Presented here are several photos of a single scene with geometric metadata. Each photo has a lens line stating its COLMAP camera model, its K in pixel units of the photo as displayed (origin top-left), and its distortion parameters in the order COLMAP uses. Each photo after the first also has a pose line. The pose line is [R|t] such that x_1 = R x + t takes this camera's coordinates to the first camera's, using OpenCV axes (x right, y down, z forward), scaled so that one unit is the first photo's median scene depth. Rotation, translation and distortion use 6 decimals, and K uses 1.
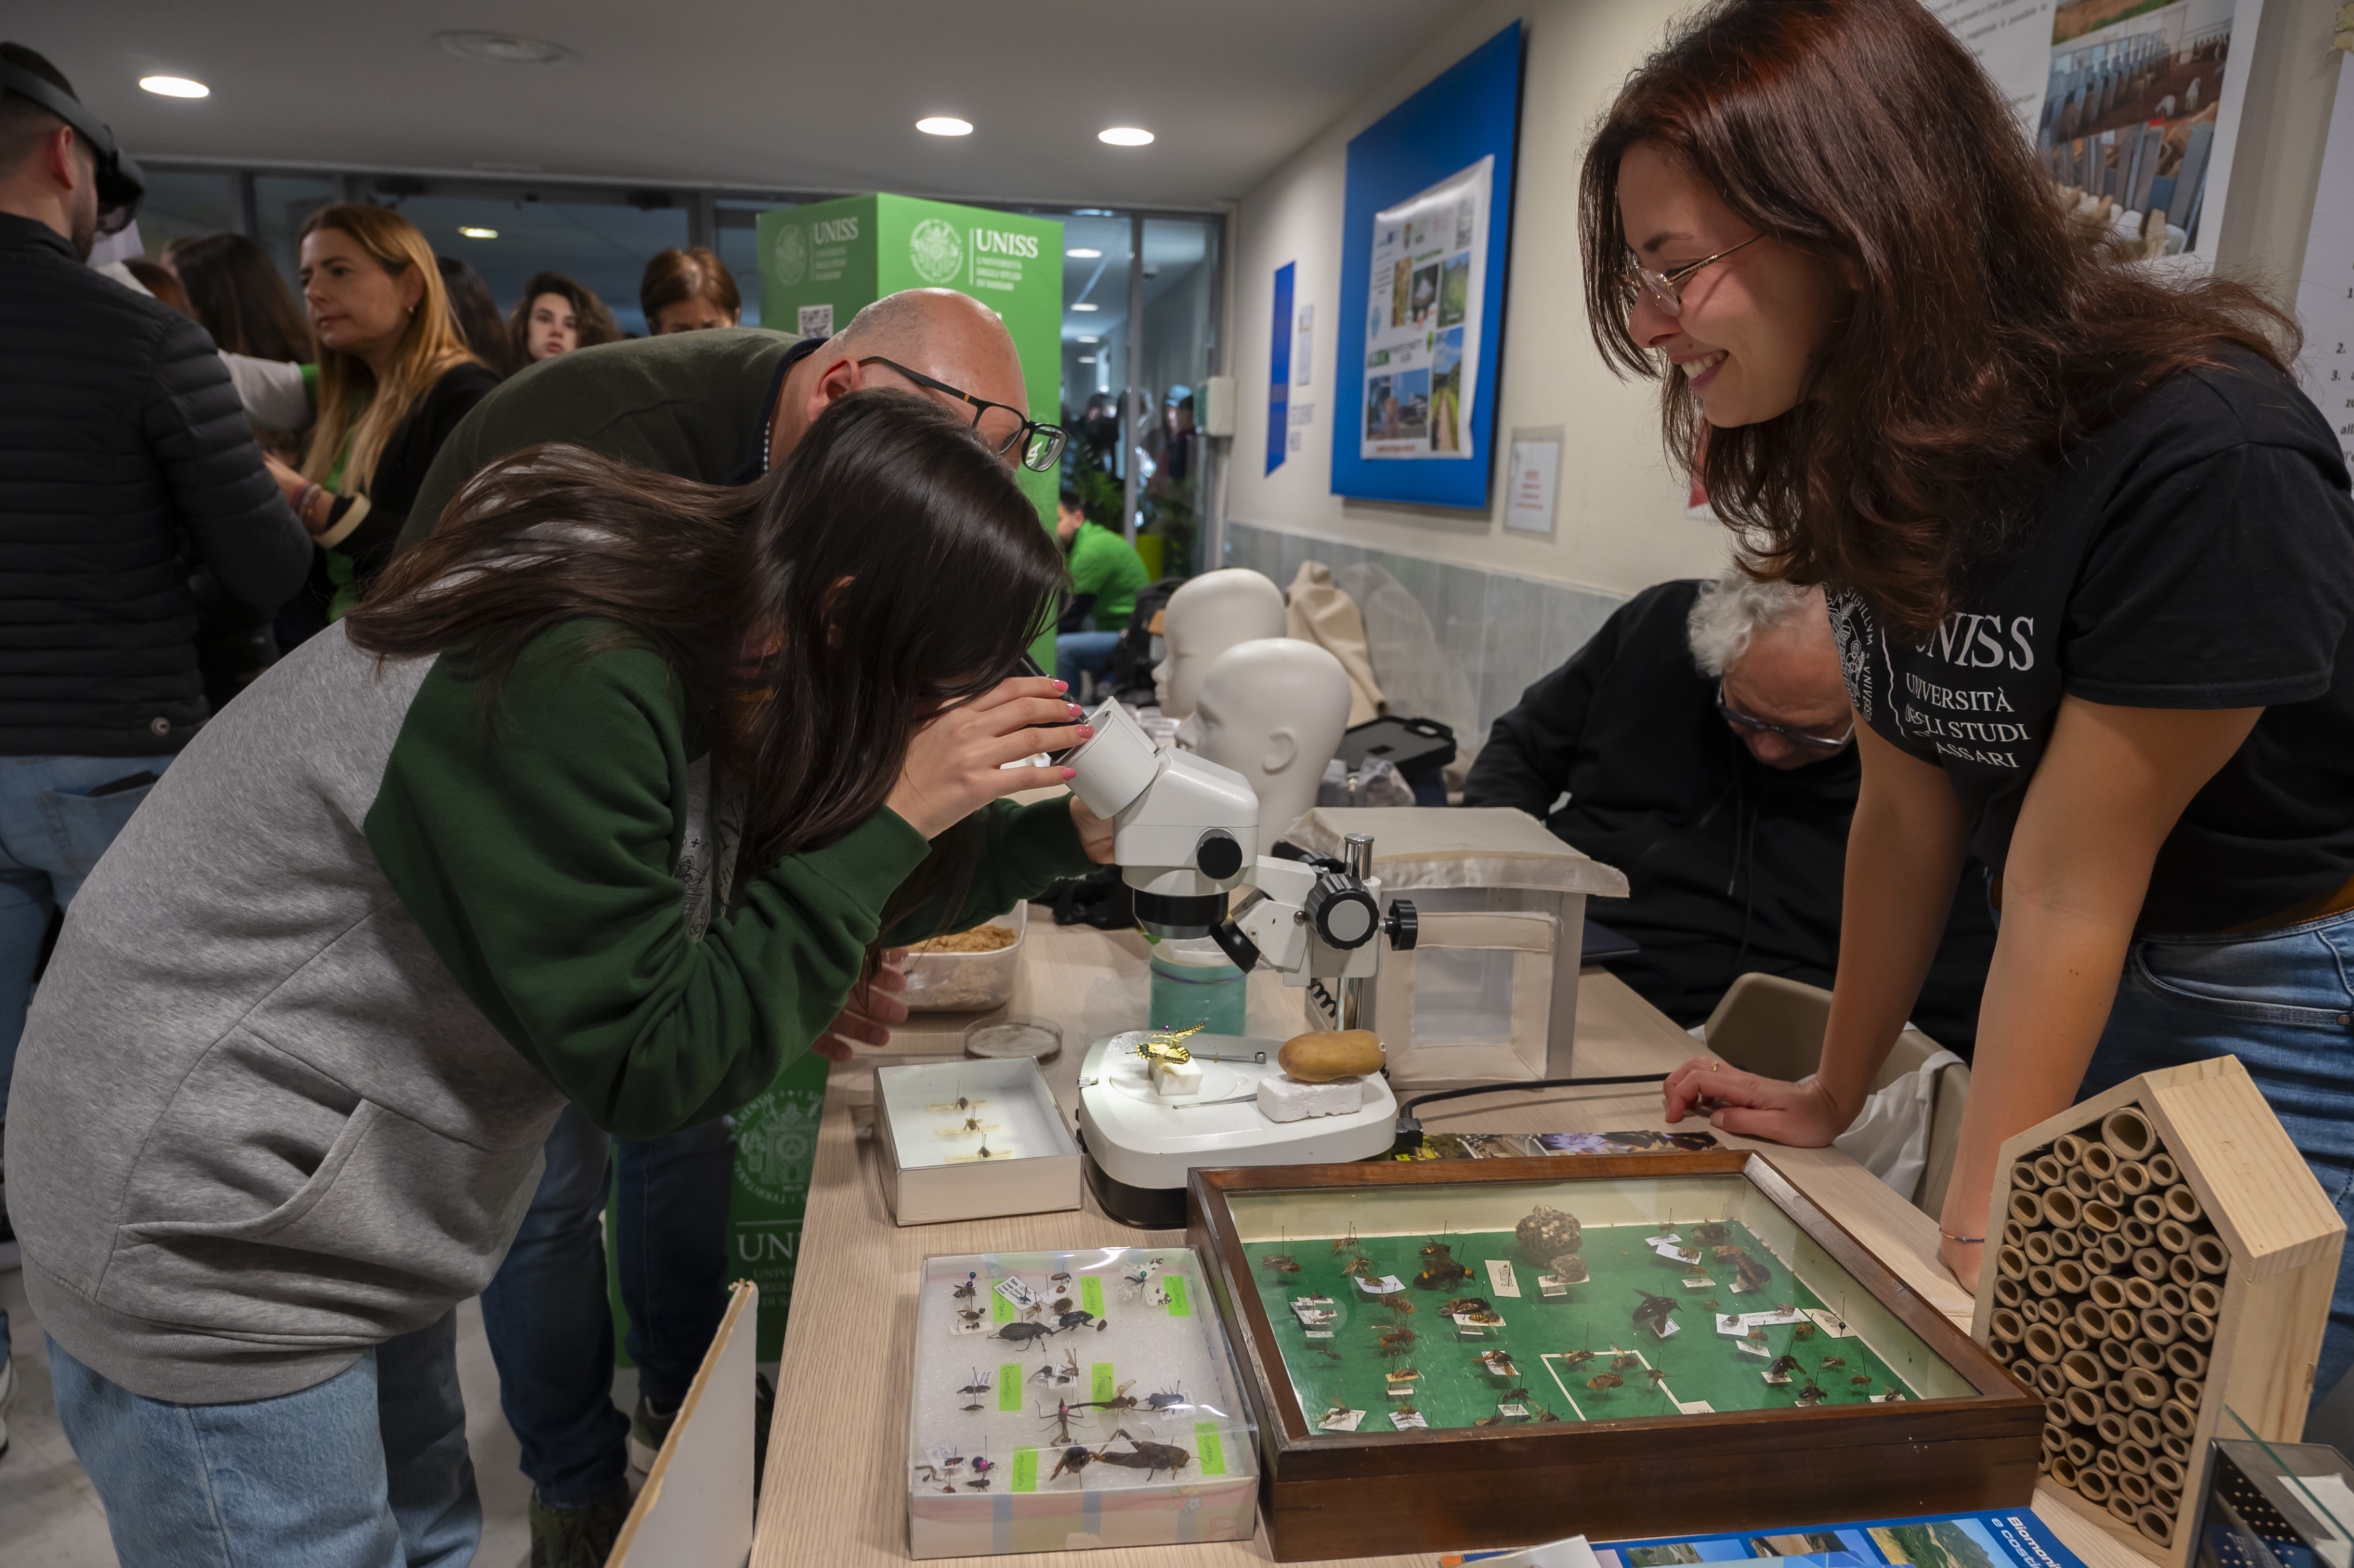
lens RADIAL K [[1539.0, 0, 1174.4], [0, 1539.0, 786.0], [0, 0, 1]] dist [-0.002802, -0.002778]
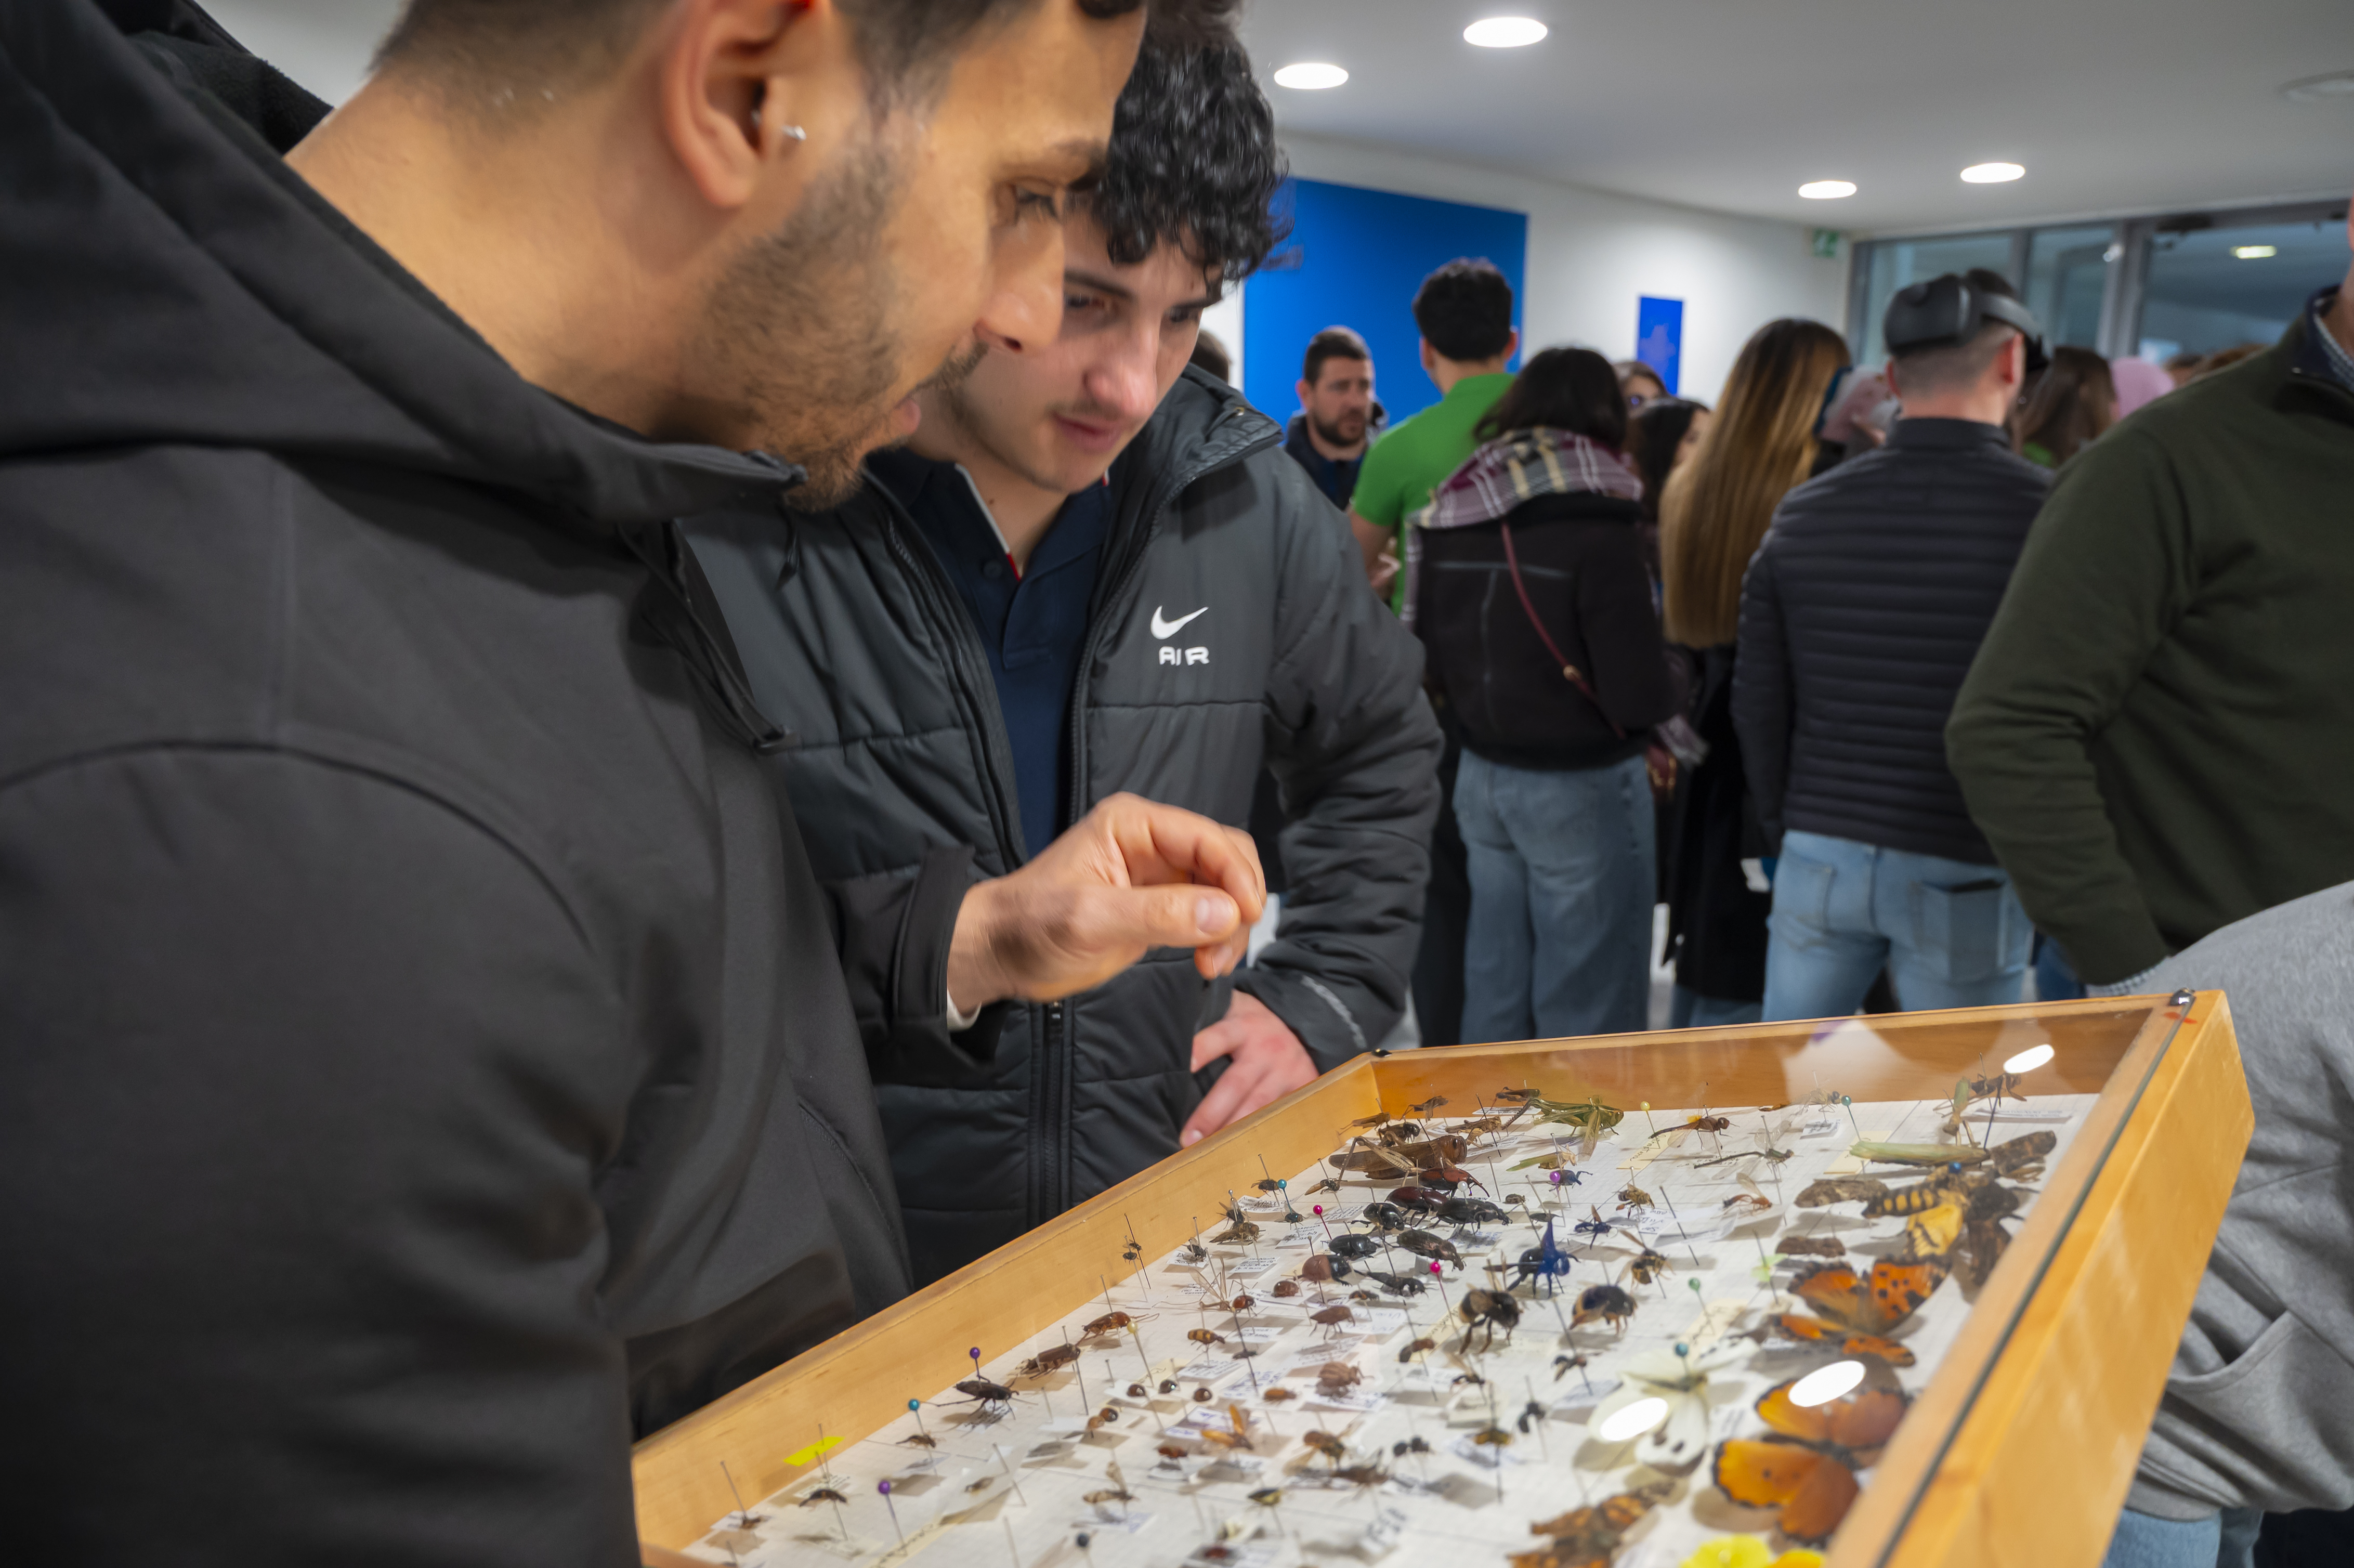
lens RADIAL K [[1539.0, 0, 1173.9], [0, 1539.0, 786.4], [0, 0, 1]] dist [-0.002802, -0.002778]
pose [[0.563501, 0.152785, -0.811864, -0.128918], [-0.148604, 0.985465, 0.082312, -0.158397], [0.812640, 0.074264, 0.578015, -0.379029]]
